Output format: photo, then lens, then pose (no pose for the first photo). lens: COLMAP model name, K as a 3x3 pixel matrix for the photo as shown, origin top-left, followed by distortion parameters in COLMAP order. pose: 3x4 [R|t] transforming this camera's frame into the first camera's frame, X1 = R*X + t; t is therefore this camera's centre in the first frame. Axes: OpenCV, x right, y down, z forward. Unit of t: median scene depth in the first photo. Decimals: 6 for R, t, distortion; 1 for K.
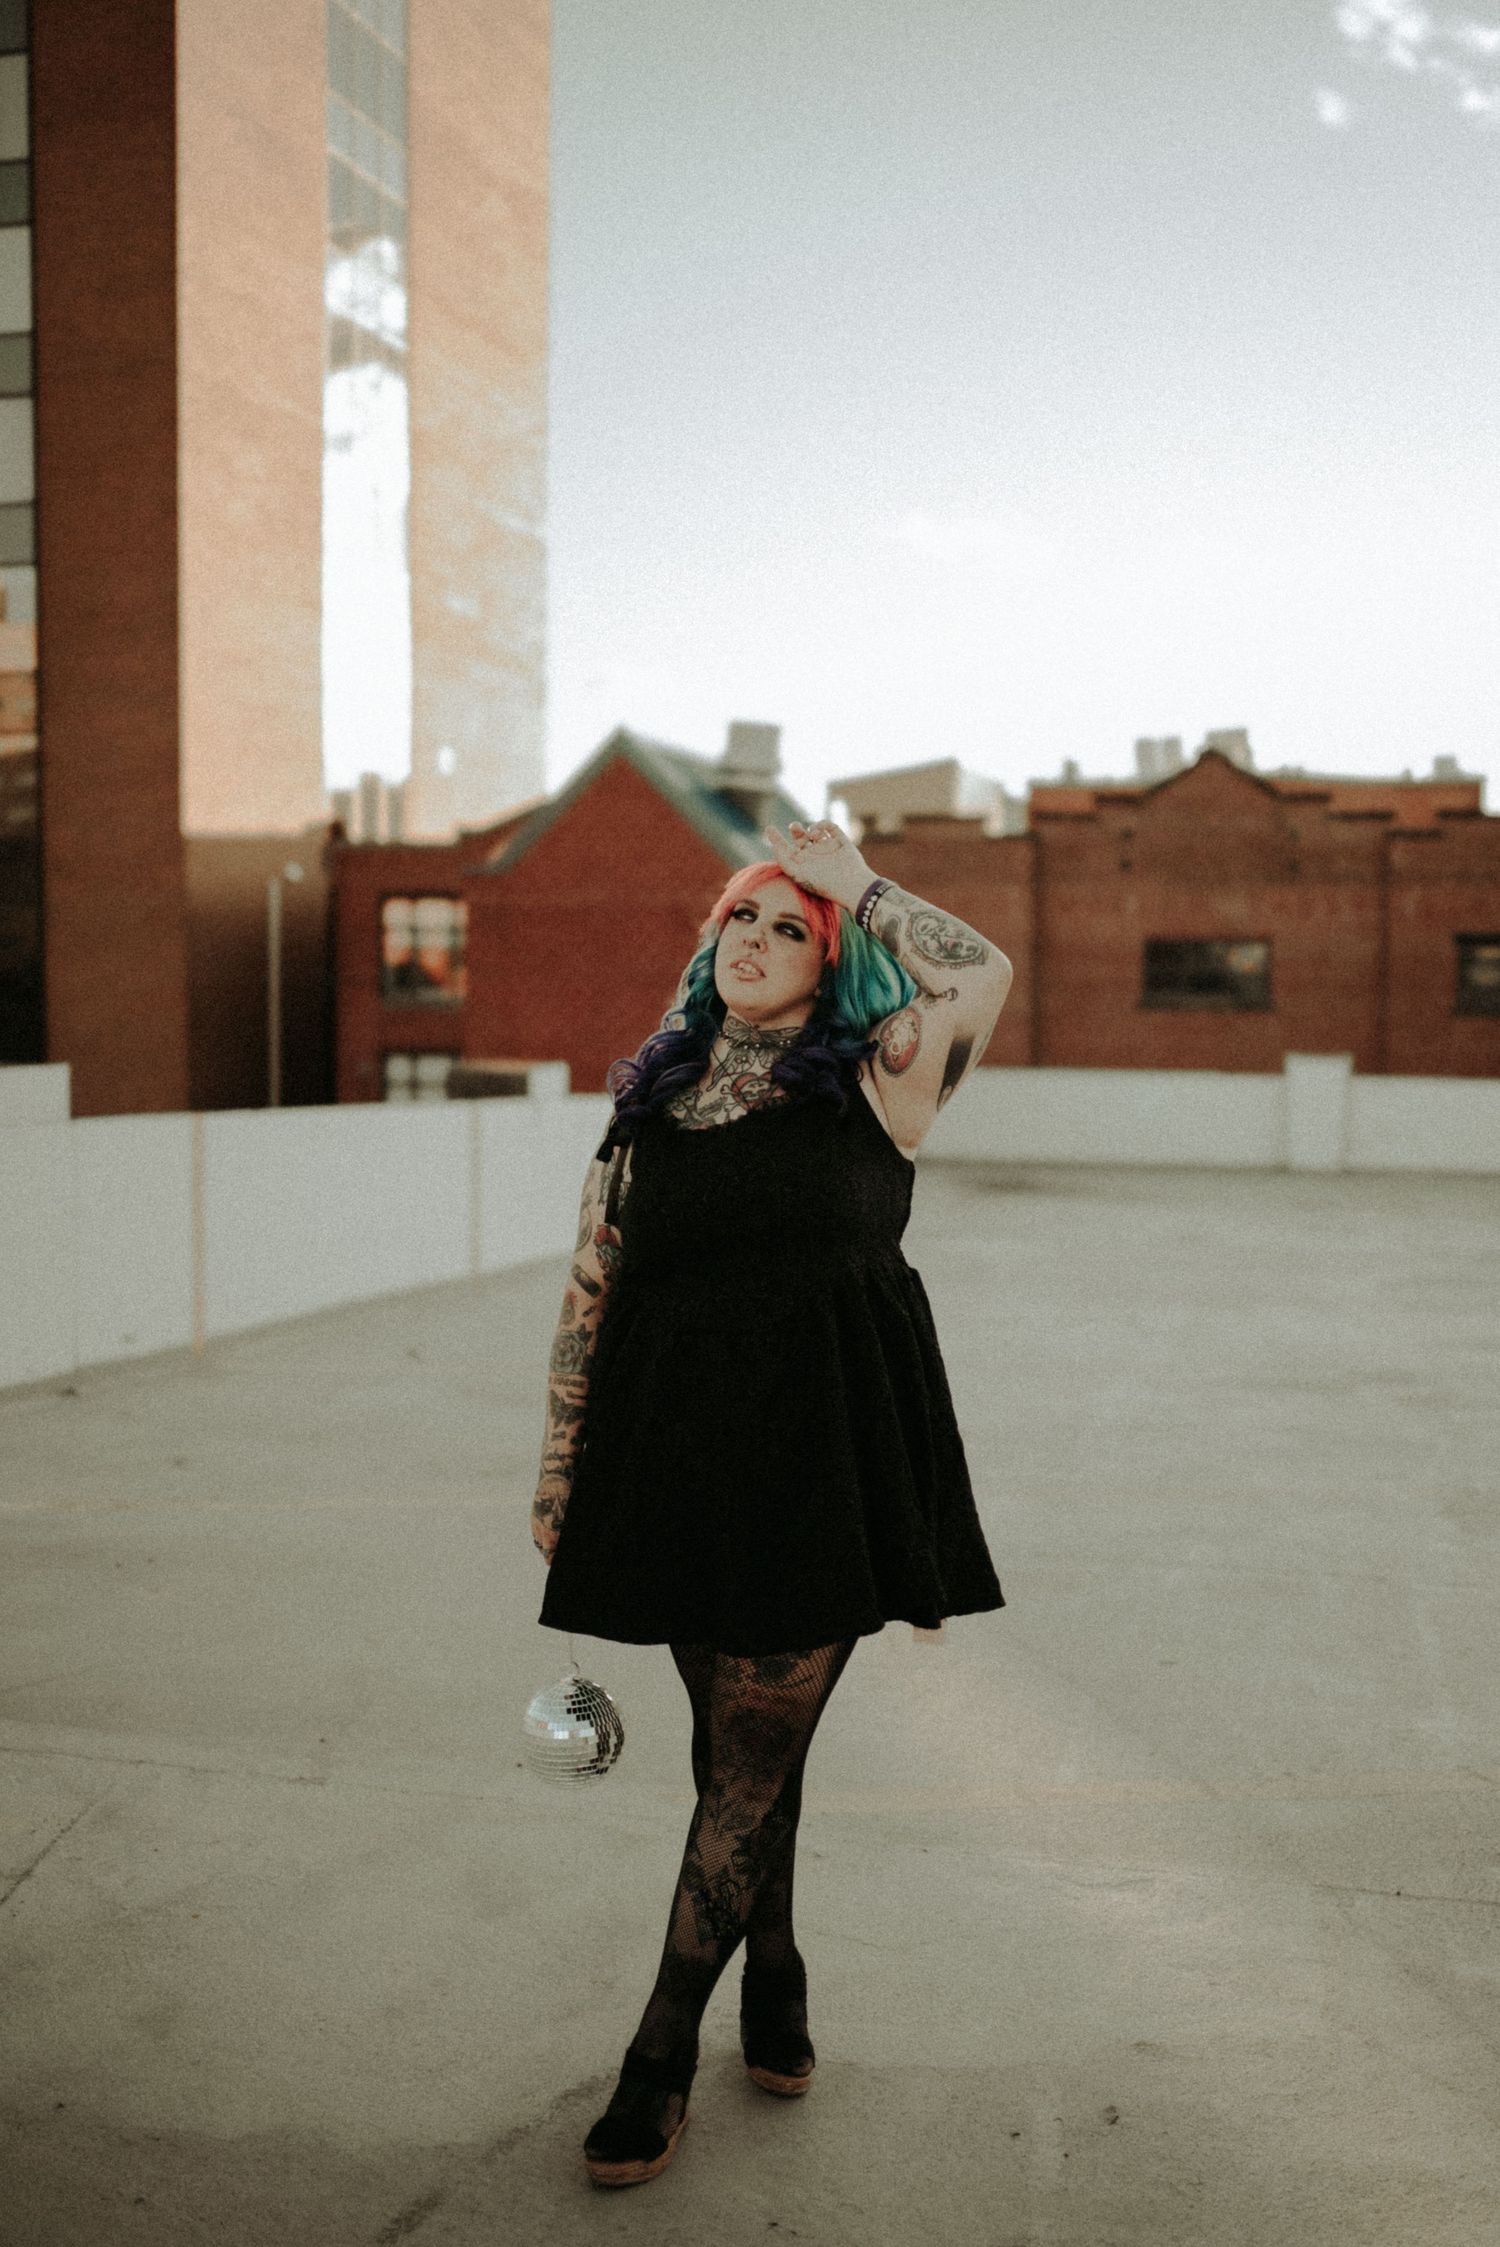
lens RADIAL K [[2561.9, 0, 747.8], [0, 2561.9, 1114.7], [0, 0, 1]] dist [-0.017537, 0.000000]
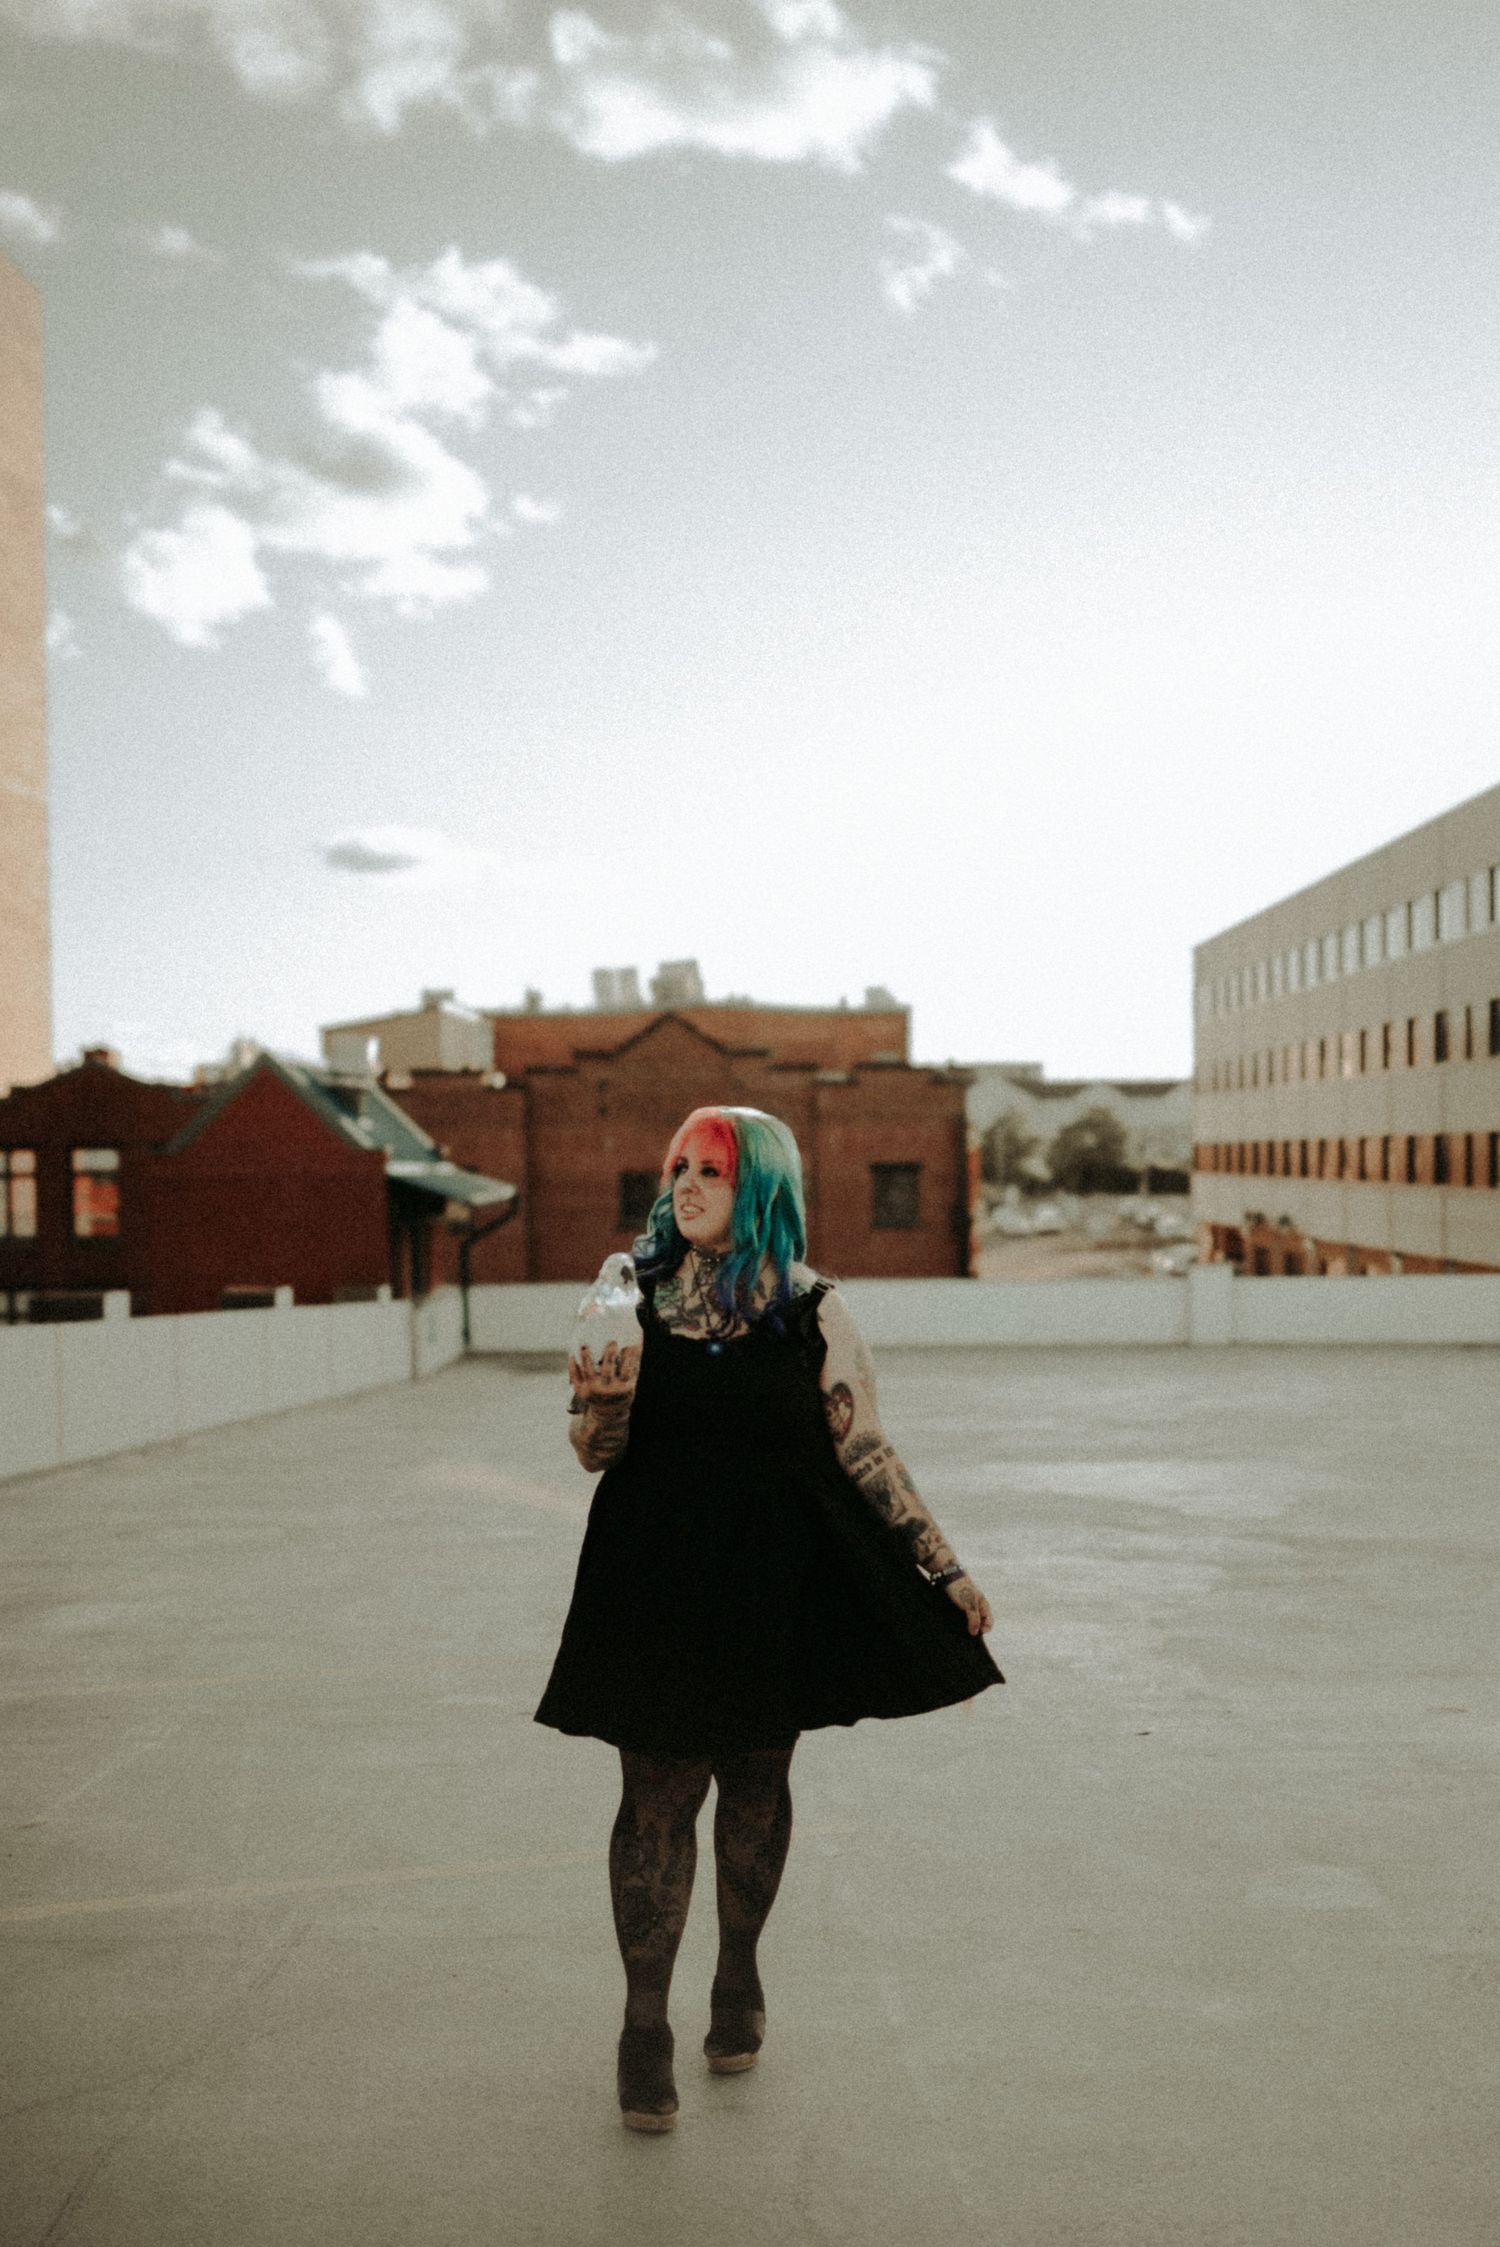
lens RADIAL K [[2561.9, 0, 759.5], [0, 2561.9, 1120.8], [0, 0, 1]] dist [-0.017537, 0.000000]
pose [[0.976939, -0.017808, 0.212774, -0.034605], [0.035249, 0.996294, -0.078458, 0.003585], [-0.210588, 0.084149, 0.973946, -0.175532]]
